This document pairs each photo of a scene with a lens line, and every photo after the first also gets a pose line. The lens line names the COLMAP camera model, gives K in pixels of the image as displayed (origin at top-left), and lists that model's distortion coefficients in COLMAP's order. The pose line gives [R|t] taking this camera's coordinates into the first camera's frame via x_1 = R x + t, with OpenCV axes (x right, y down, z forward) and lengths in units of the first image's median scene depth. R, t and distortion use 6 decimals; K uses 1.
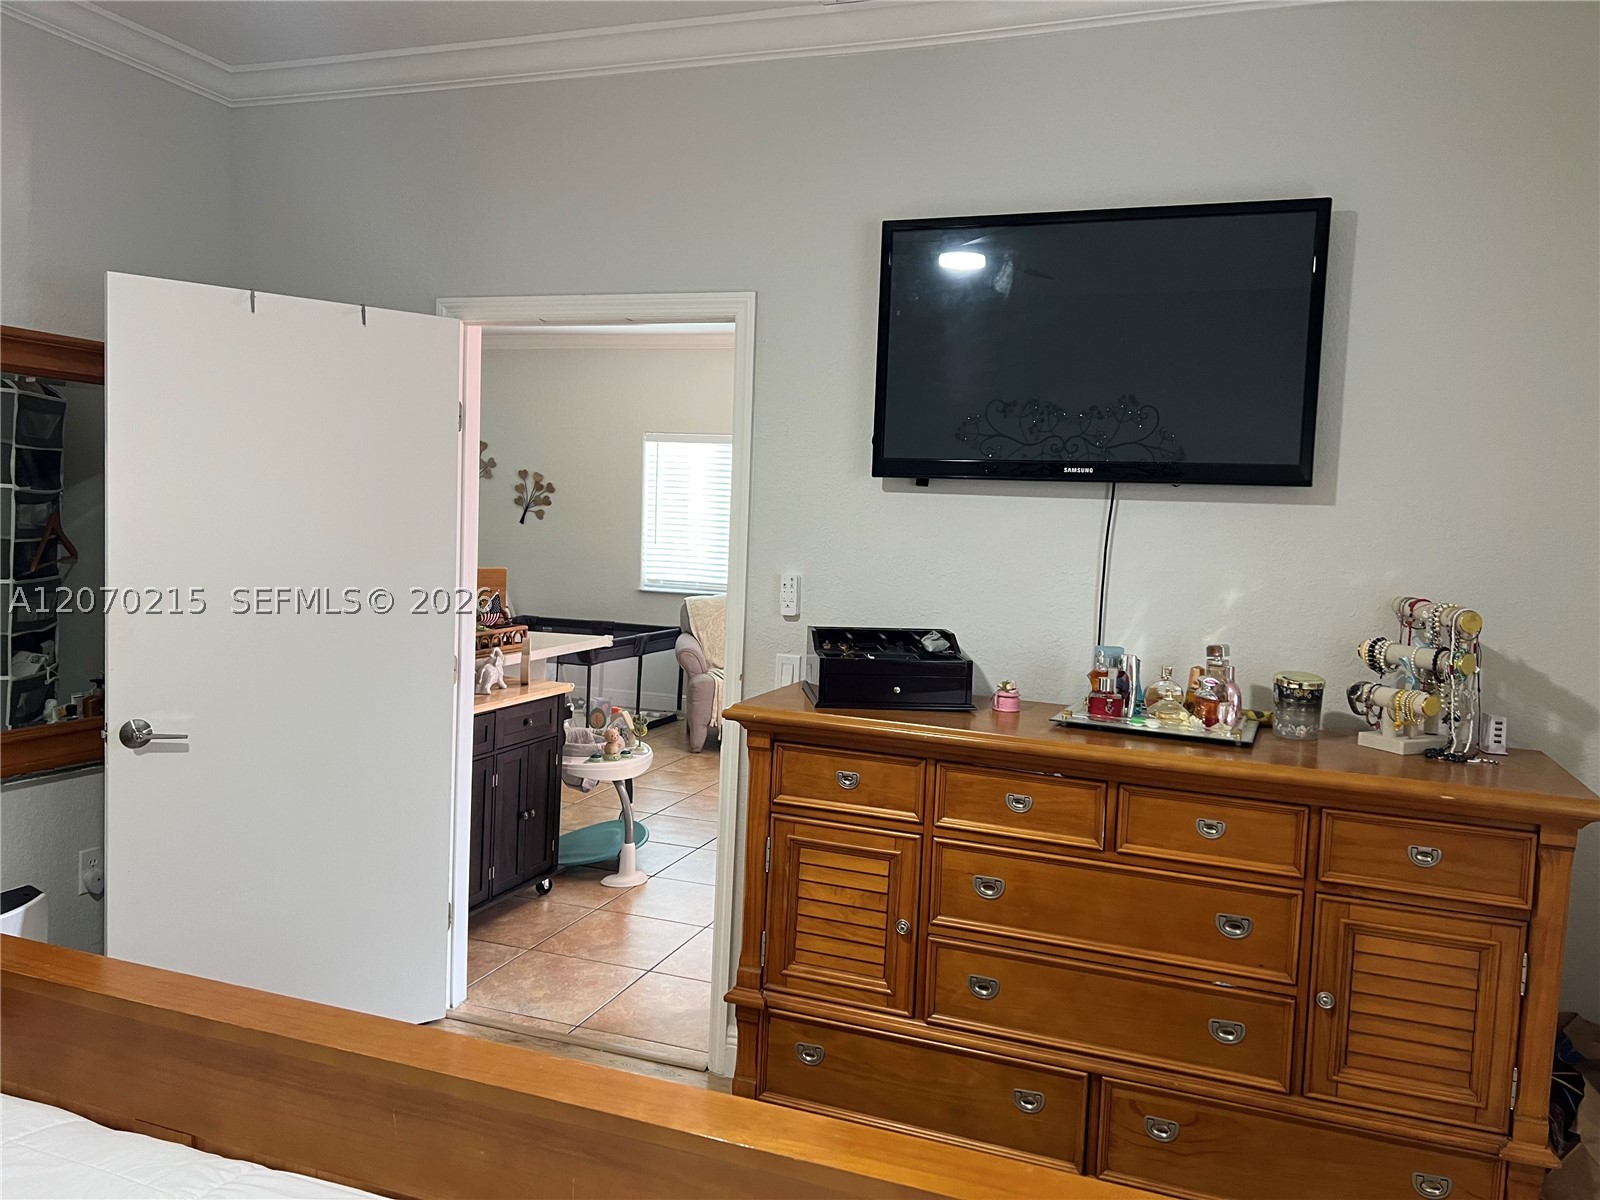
lens RADIAL K [[1208.7, 0, 797.9], [0, 1208.7, 598.3], [0, 0, 1]] dist [0.081434, -0.084269]
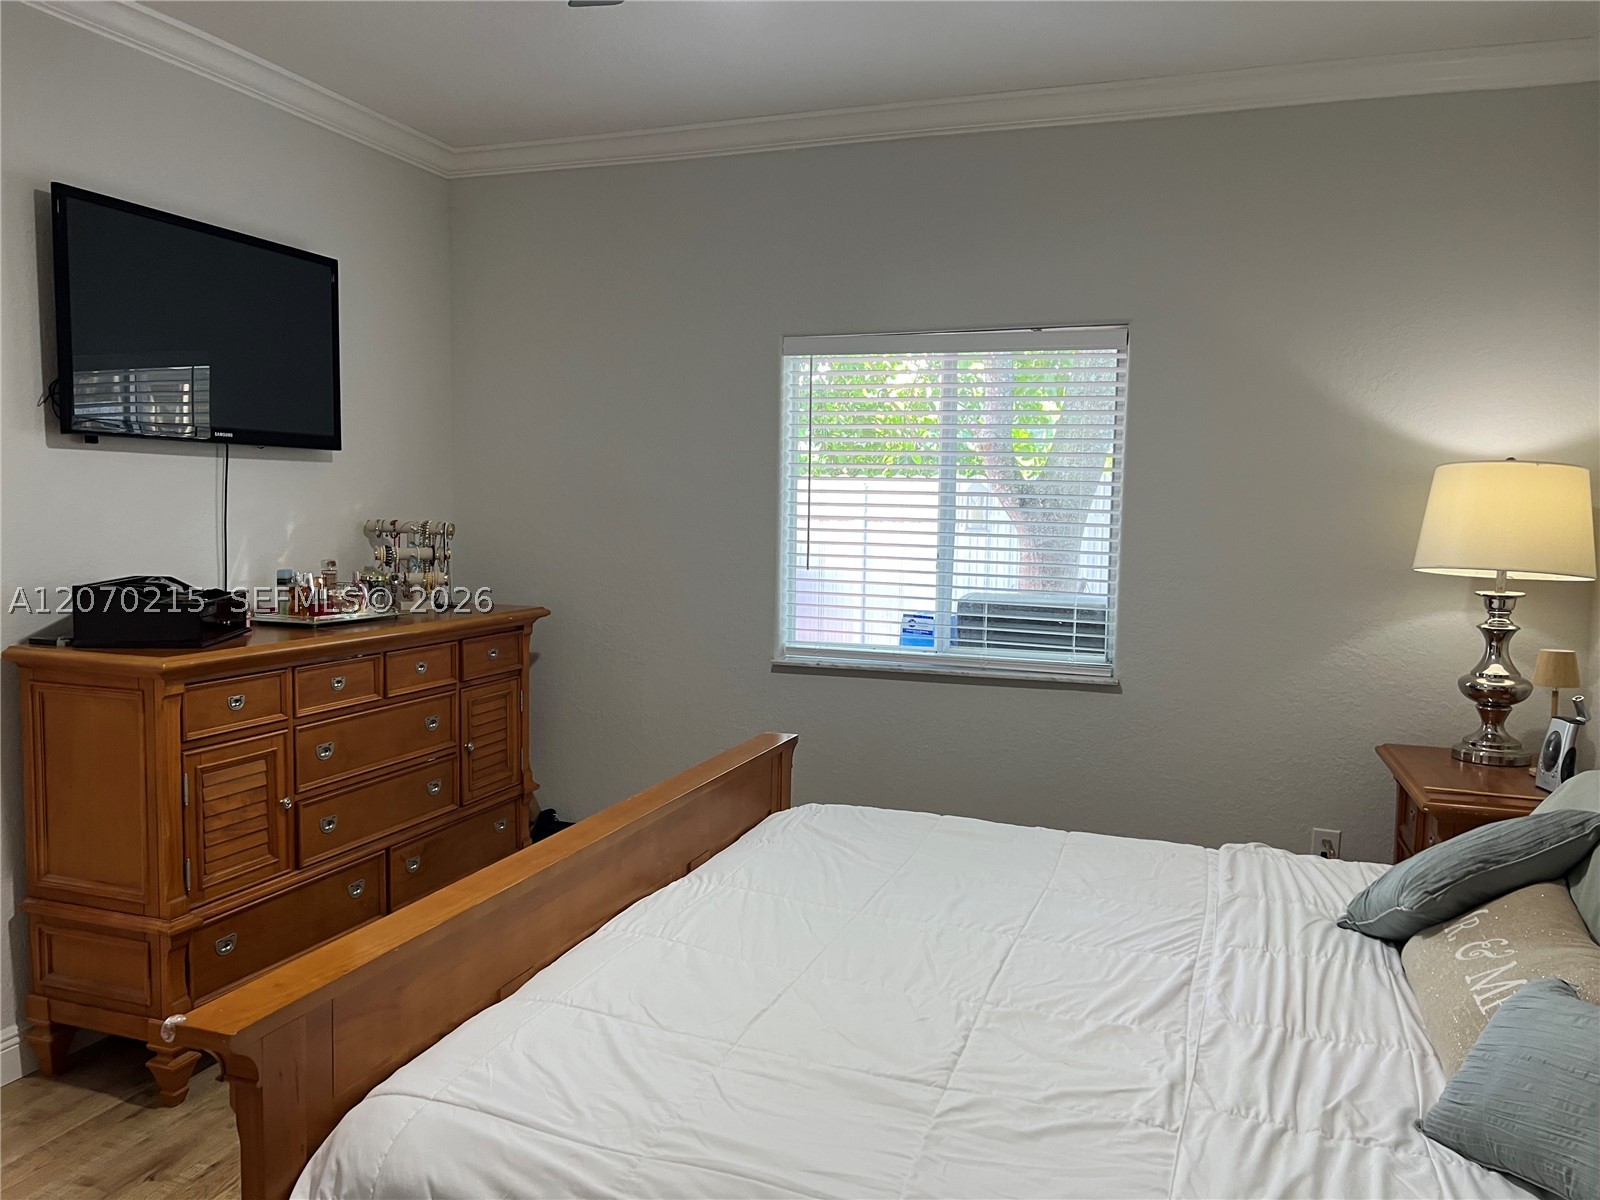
lens RADIAL K [[1208.7, 0, 796.9], [0, 1208.7, 598.5], [0, 0, 1]] dist [0.081434, -0.084269]
pose [[-0.010519, -0.121288, 0.992562, -1.140180], [0.056389, 0.990965, 0.121690, -0.063423], [-0.998353, 0.057250, -0.003585, 0.461432]]
